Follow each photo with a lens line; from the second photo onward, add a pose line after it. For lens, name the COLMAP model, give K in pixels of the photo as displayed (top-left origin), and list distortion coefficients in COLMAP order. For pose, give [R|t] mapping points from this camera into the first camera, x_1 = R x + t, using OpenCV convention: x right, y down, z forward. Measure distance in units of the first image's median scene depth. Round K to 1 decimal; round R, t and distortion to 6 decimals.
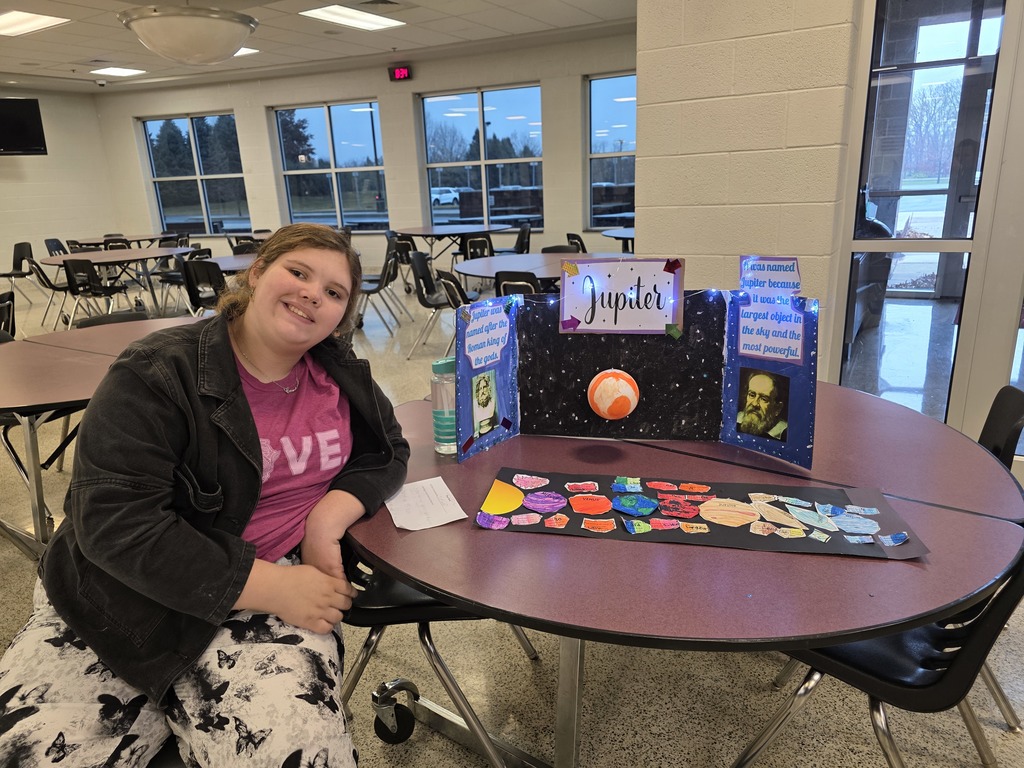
lens RADIAL K [[695.5, 0, 515.3], [0, 695.5, 411.4], [0, 0, 1]] dist [0.006622, 0.001218]
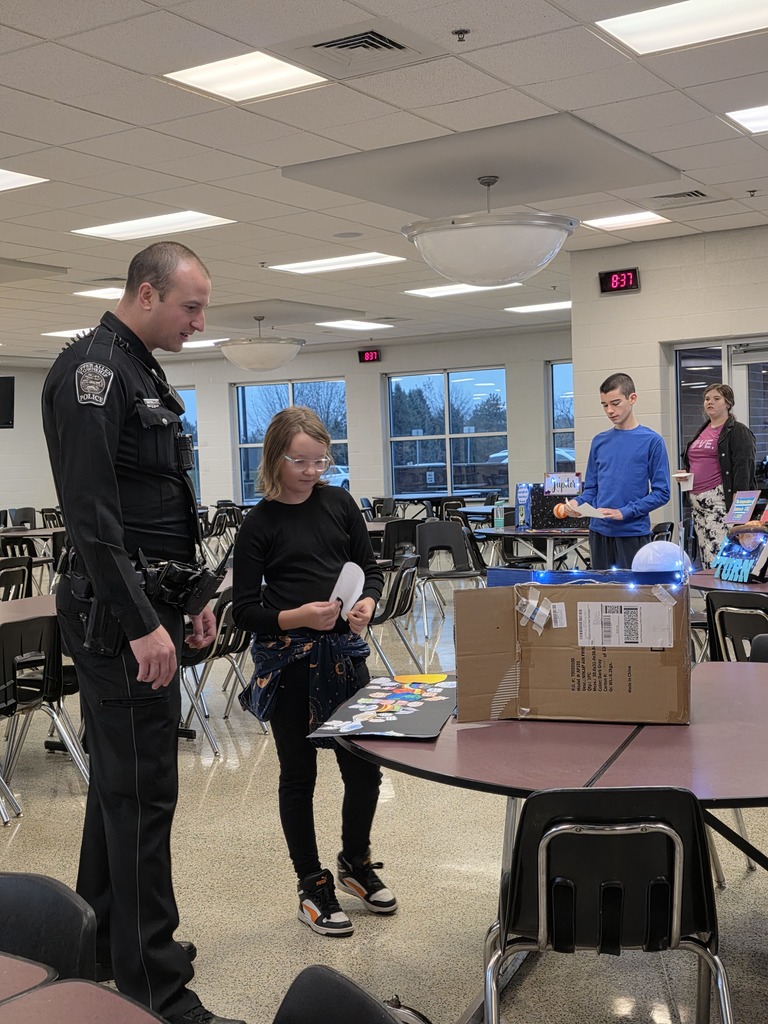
lens RADIAL K [[1242.0, 0, 384.0], [0, 1242.0, 512.0], [0, 0, 1]] dist [0.126598, 0.000310]
pose [[0.999383, 0.004226, -0.034875, -0.076858], [-0.013538, 0.962385, -0.271353, 0.247519], [0.032416, 0.271658, 0.961848, -0.733399]]
